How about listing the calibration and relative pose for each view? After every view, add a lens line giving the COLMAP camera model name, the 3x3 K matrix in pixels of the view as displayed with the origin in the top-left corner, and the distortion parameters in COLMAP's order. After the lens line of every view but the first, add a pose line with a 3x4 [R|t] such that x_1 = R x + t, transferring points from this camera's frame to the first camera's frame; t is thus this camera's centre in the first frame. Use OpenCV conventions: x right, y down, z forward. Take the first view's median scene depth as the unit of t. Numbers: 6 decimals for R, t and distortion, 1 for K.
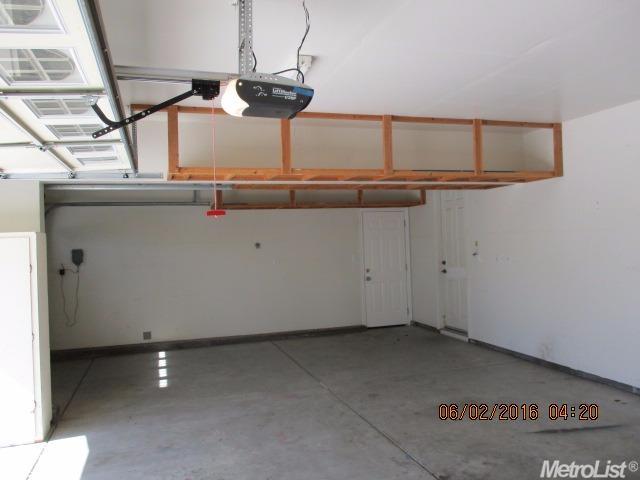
lens RADIAL K [[543.6, 0, 319.7], [0, 543.6, 239.8], [0, 0, 1]] dist [-0.034136, 0.032875]
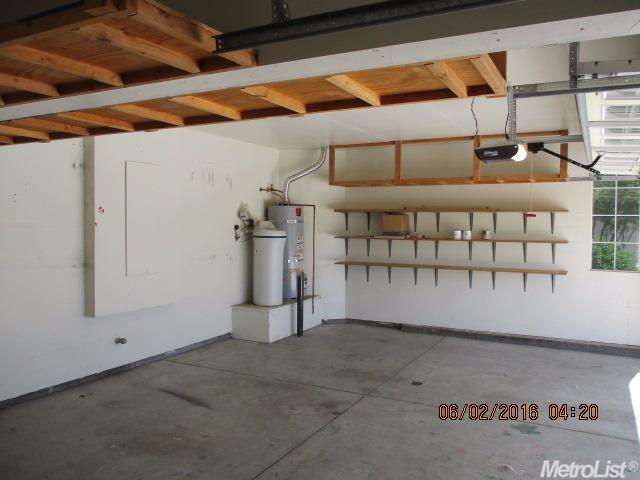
lens RADIAL K [[543.6, 0, 319.3], [0, 543.6, 239.8], [0, 0, 1]] dist [-0.034136, 0.032875]
pose [[-0.711718, 0.004047, 0.702454, -0.584309], [0.019818, 0.999701, 0.014320, -0.003022], [-0.702186, 0.024113, -0.711585, 1.700313]]
